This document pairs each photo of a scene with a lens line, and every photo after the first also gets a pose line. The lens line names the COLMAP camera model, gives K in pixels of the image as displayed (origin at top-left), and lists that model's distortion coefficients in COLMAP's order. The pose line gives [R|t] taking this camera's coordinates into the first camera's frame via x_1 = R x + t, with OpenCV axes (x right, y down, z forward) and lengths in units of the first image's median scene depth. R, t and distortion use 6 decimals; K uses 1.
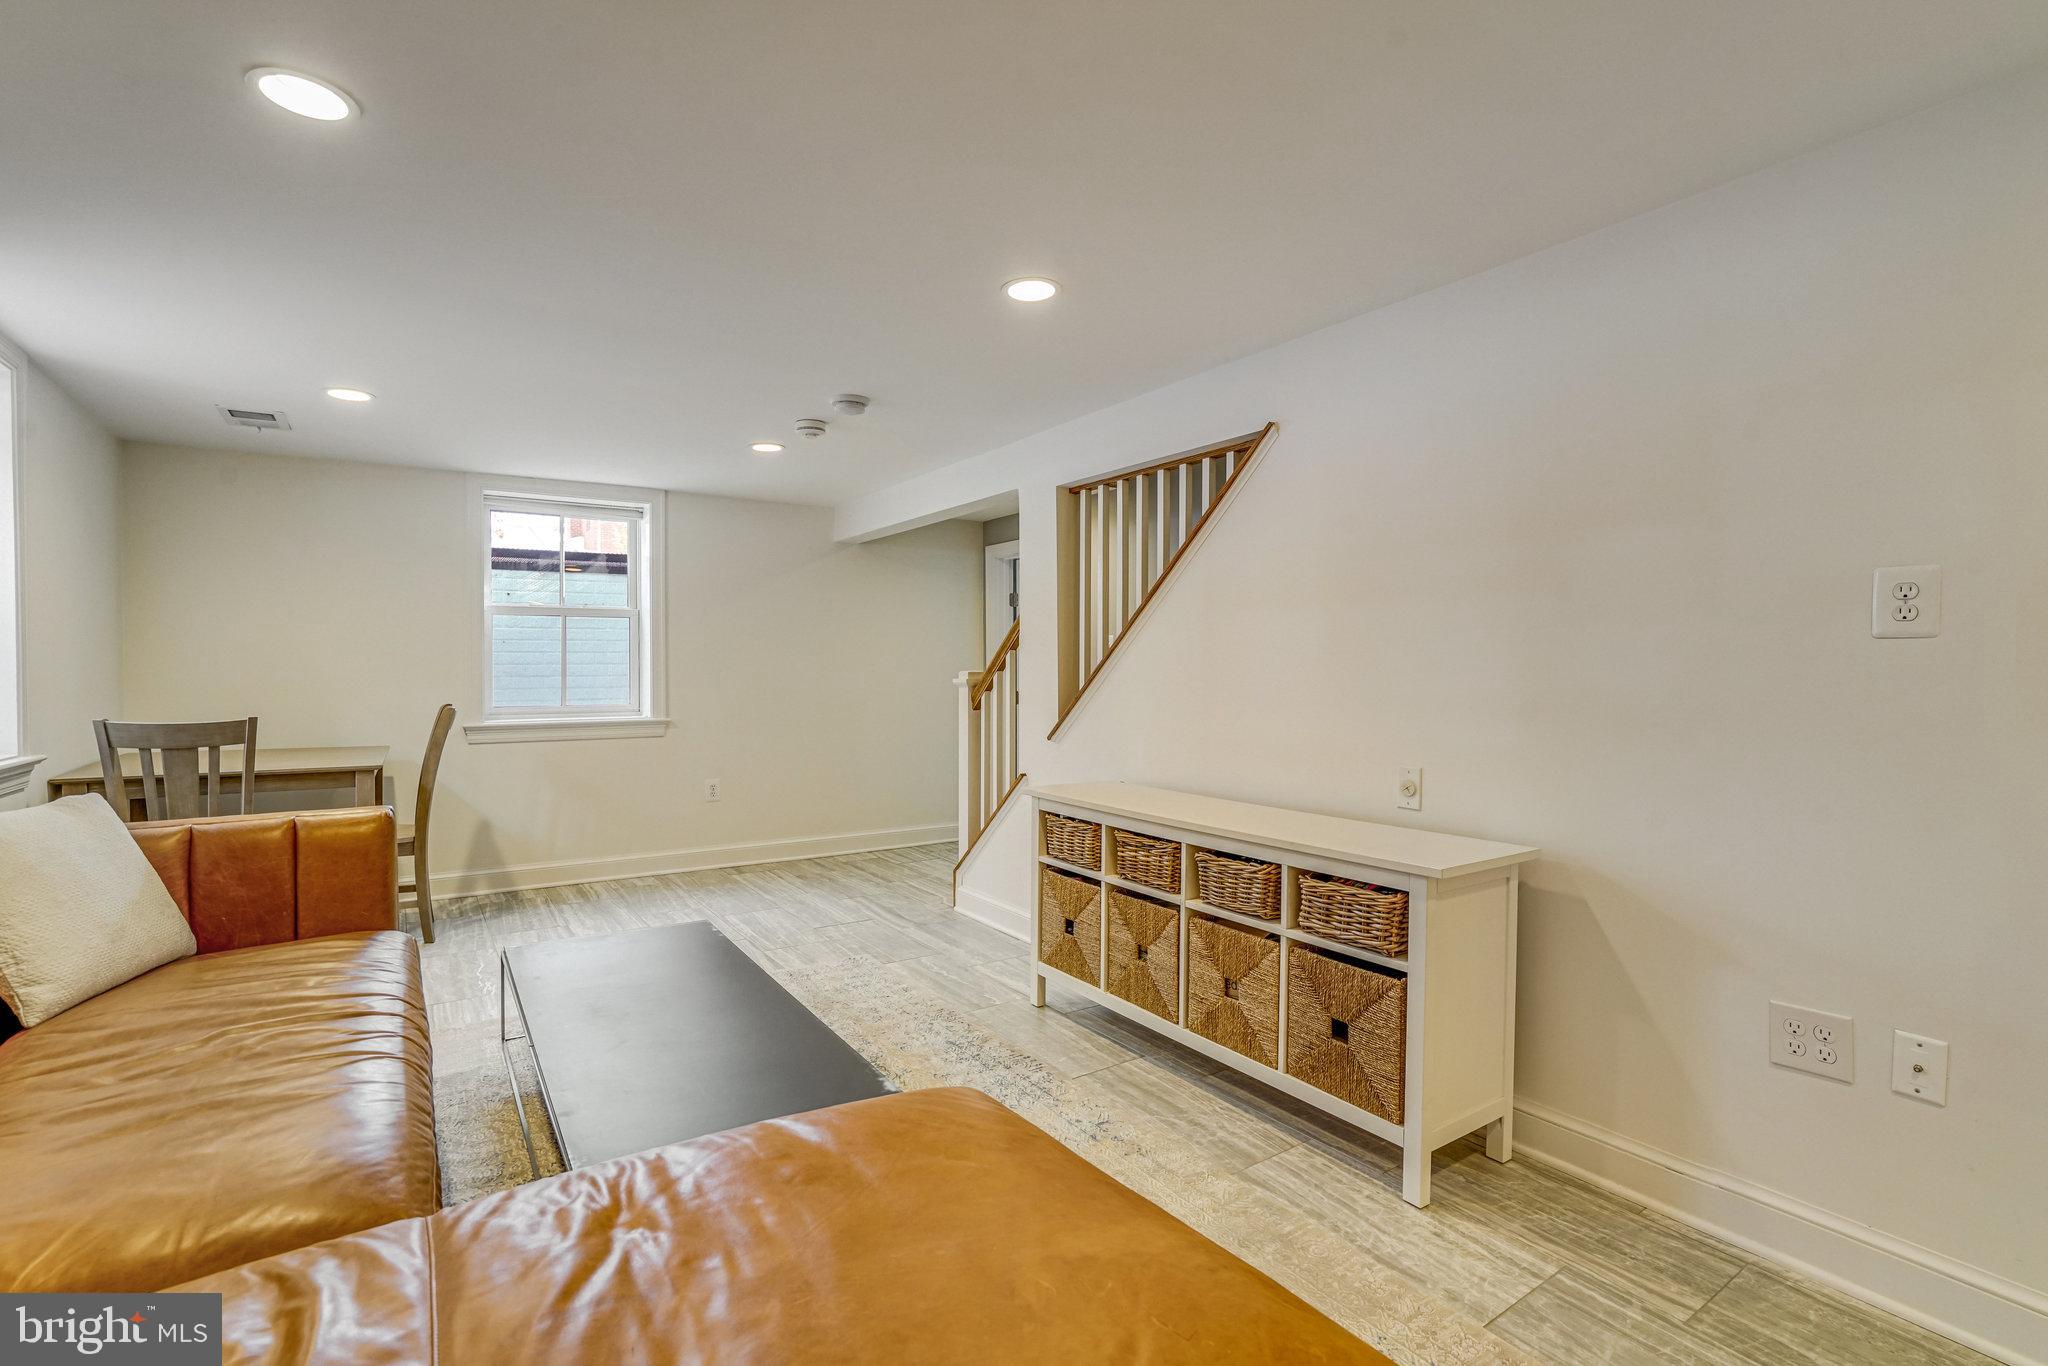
lens RADIAL K [[949.1, 0, 1028.7], [0, 949.1, 674.7], [0, 0, 1]] dist [-0.028150, 0.017554]
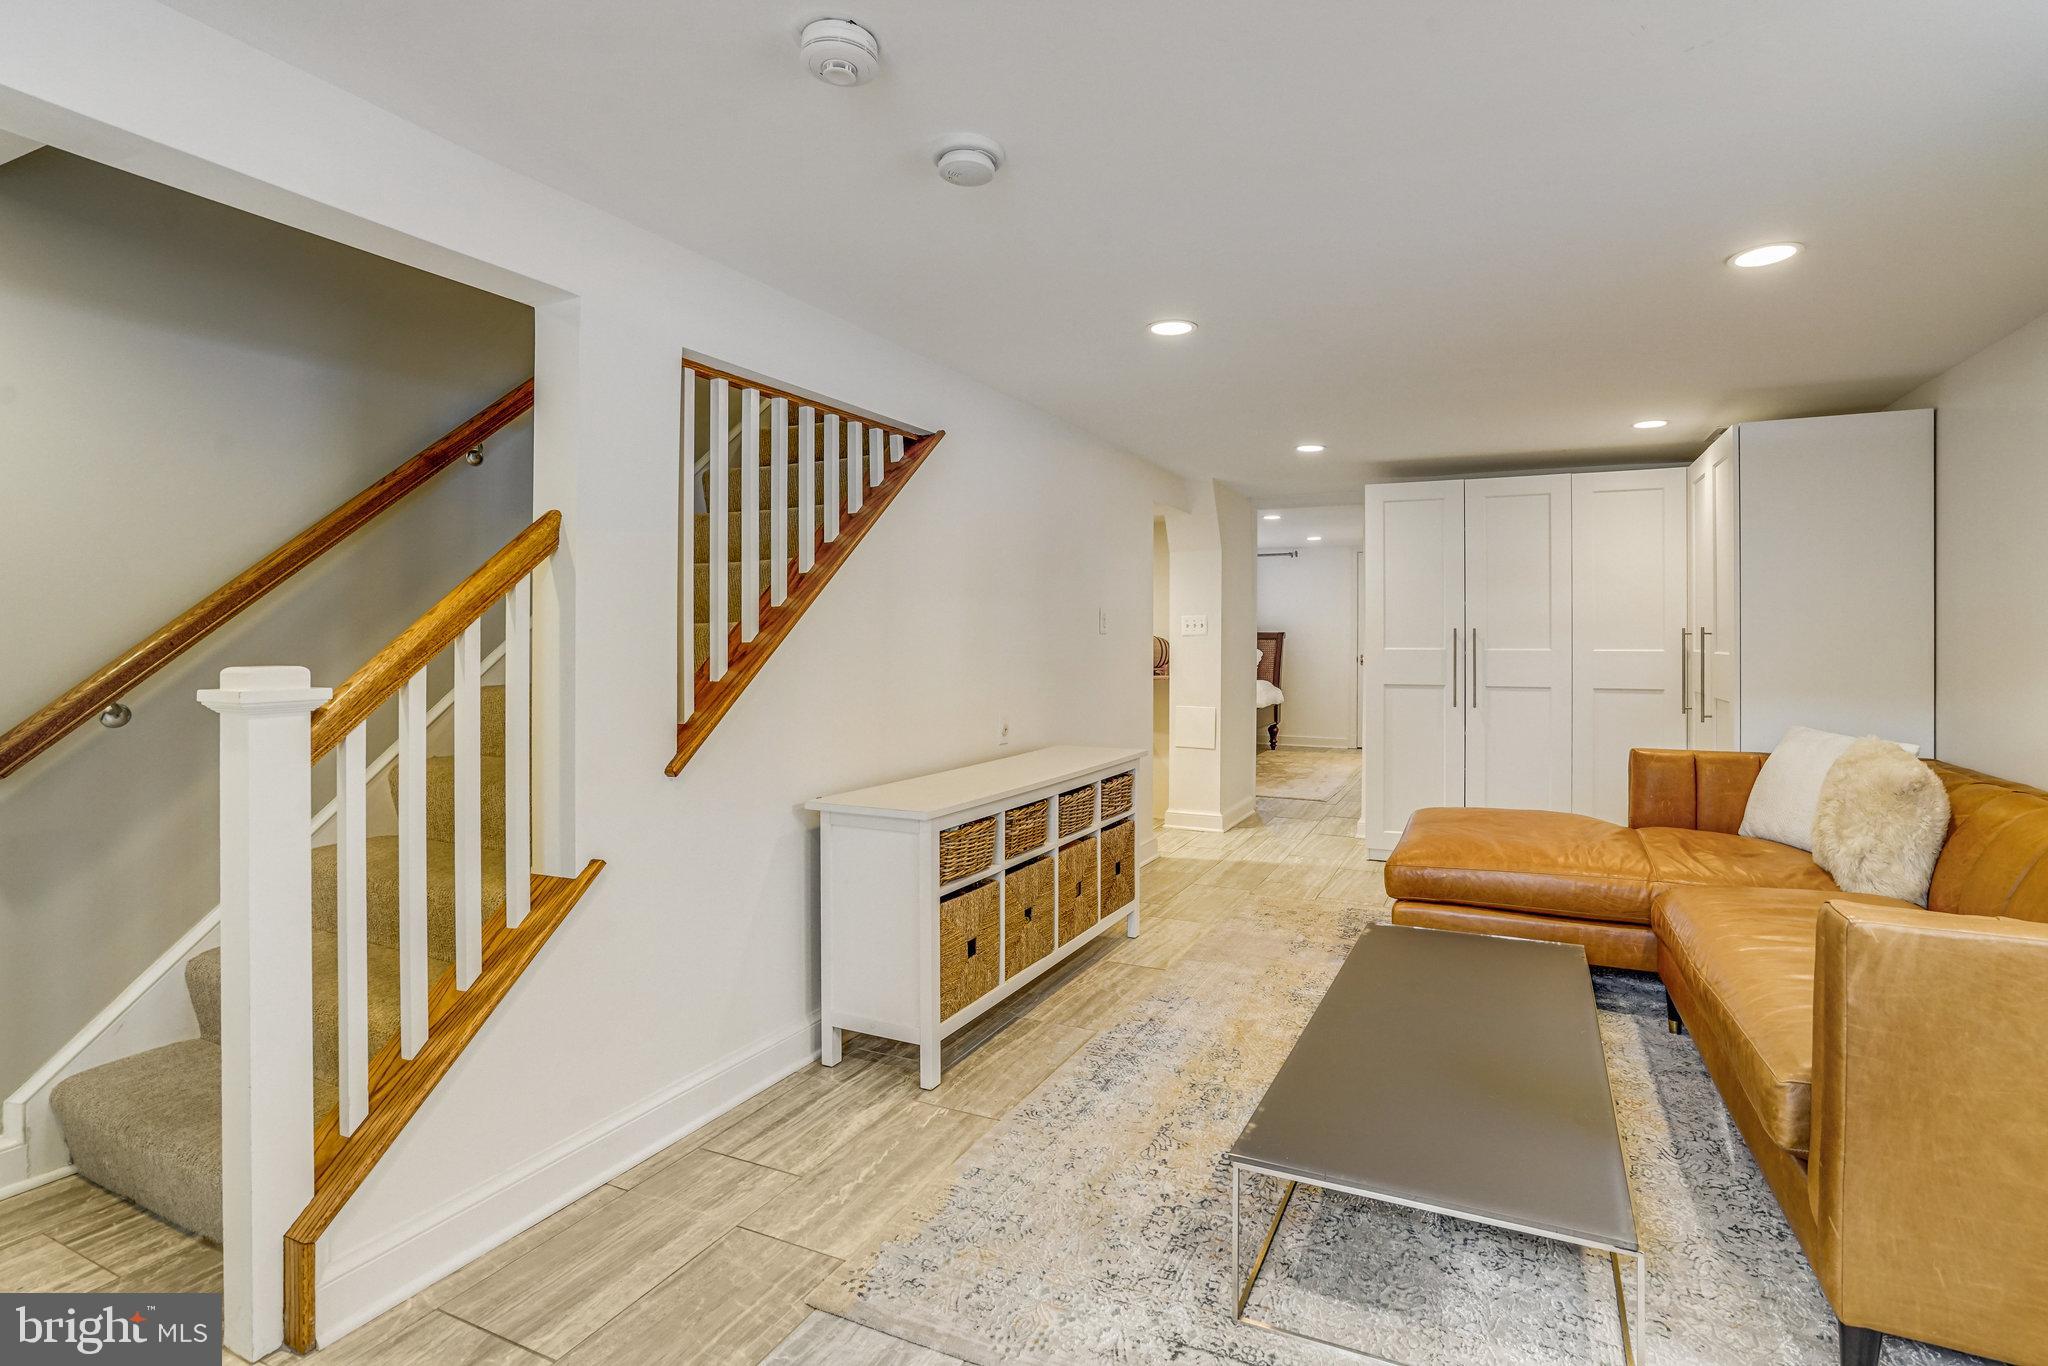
lens RADIAL K [[970.6, 0, 1047.4], [0, 970.6, 638.8], [0, 0, 1]] dist [-0.042856, 0.021923]
pose [[-0.503405, 0.004059, 0.864041, -0.566569], [0.006505, 0.999978, -0.000907, -0.012310], [-0.864026, 0.005164, -0.503420, 1.033376]]
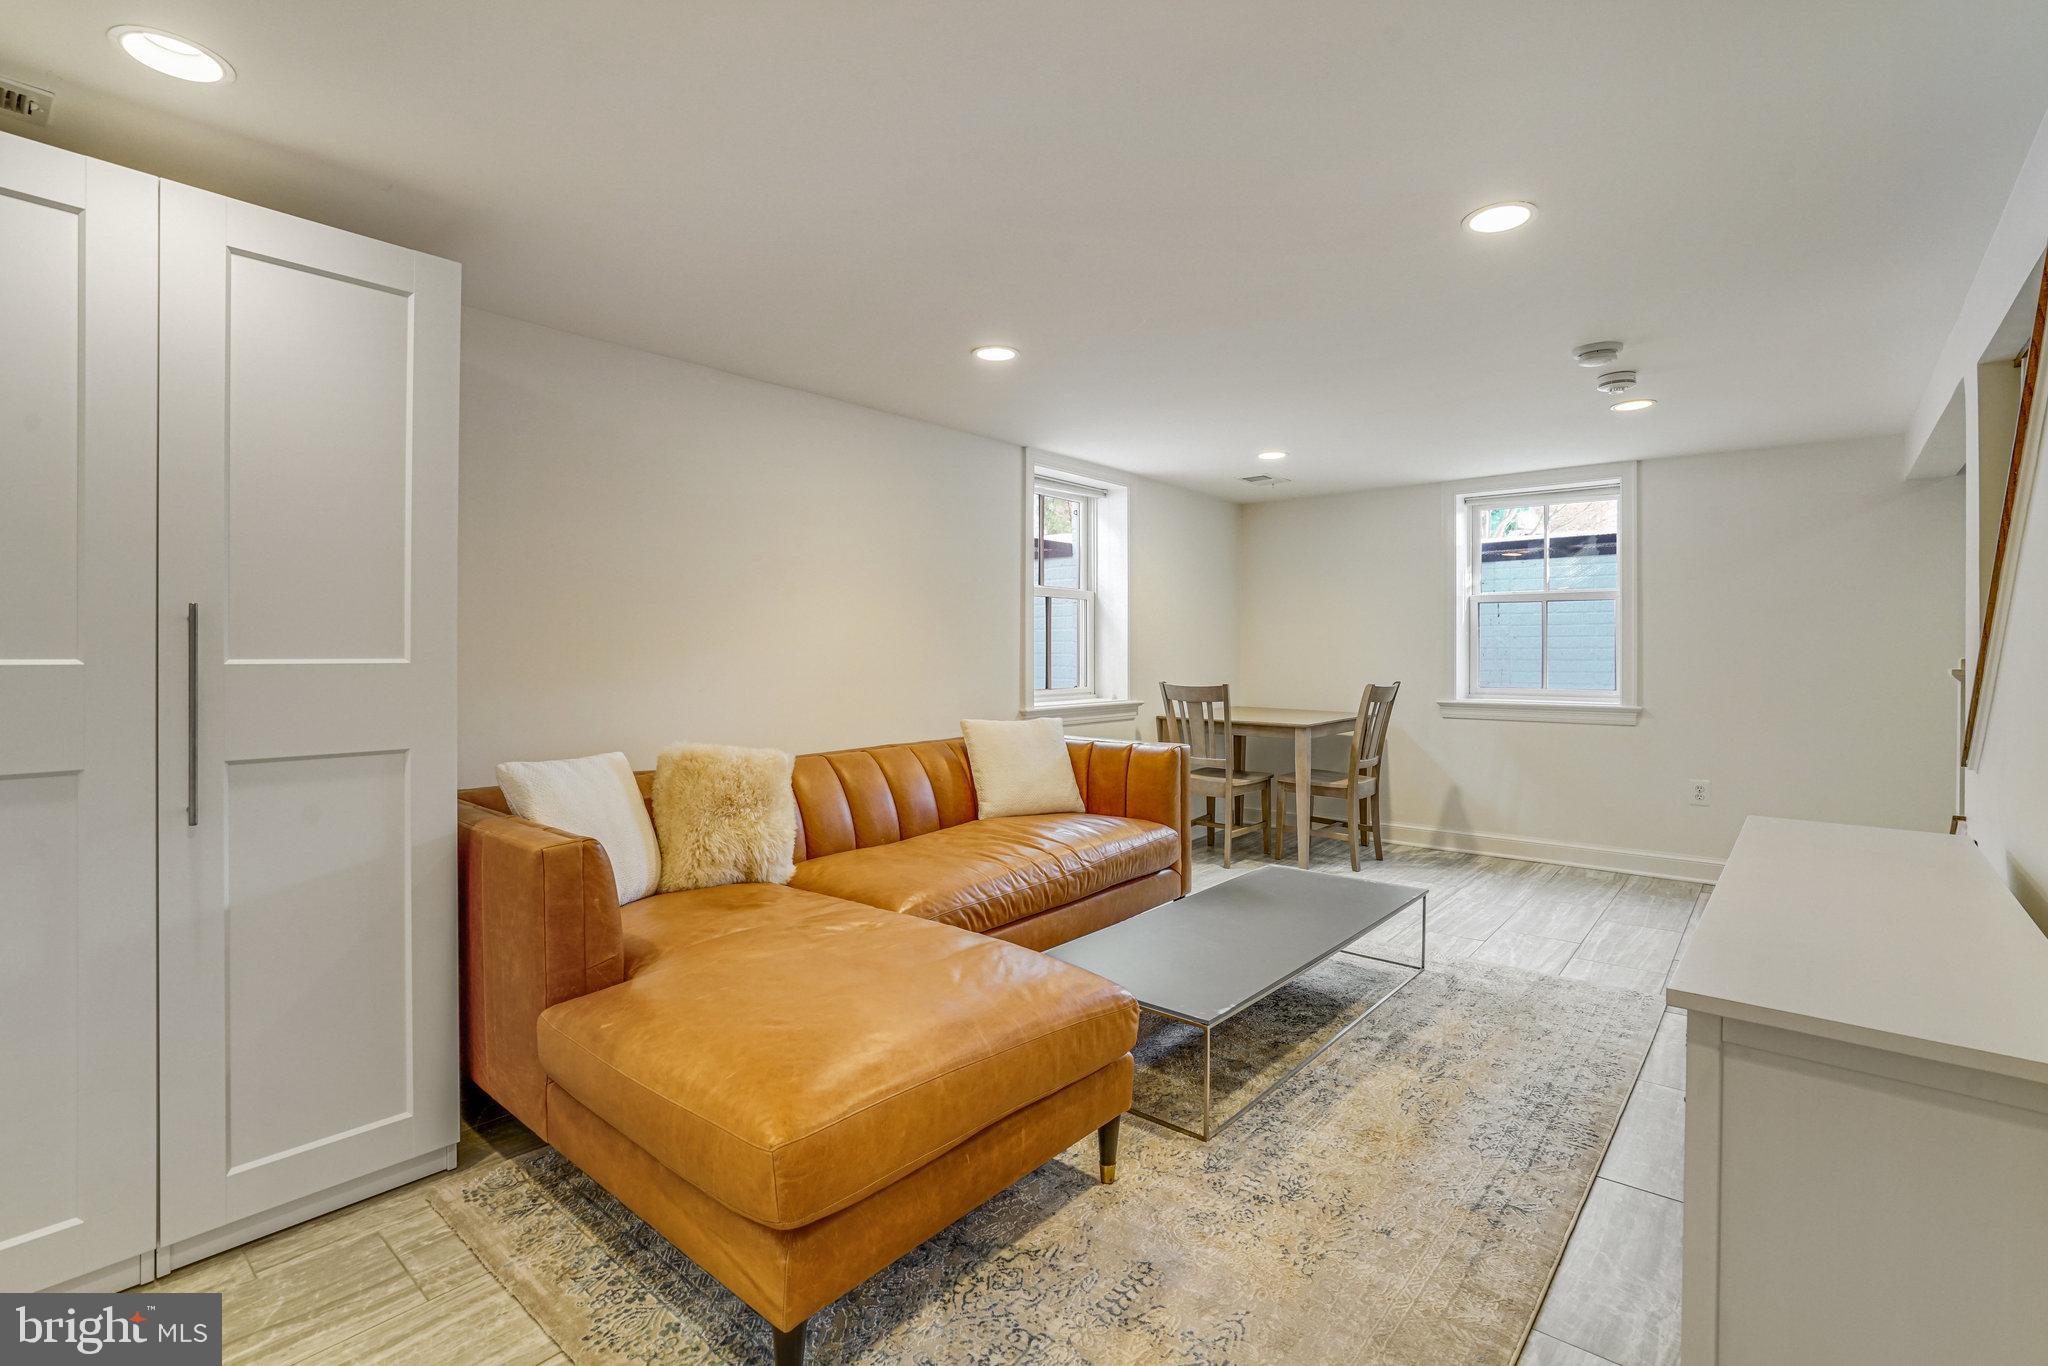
lens RADIAL K [[976.5, 0, 1031.4], [0, 976.5, 649.8], [0, 0, 1]] dist [-0.039286, 0.023842]
pose [[0.281595, 0.001773, -0.959532, 0.441455], [-0.009298, 0.999956, -0.000881, -0.003926], [0.959488, 0.009170, 0.281599, 0.201871]]
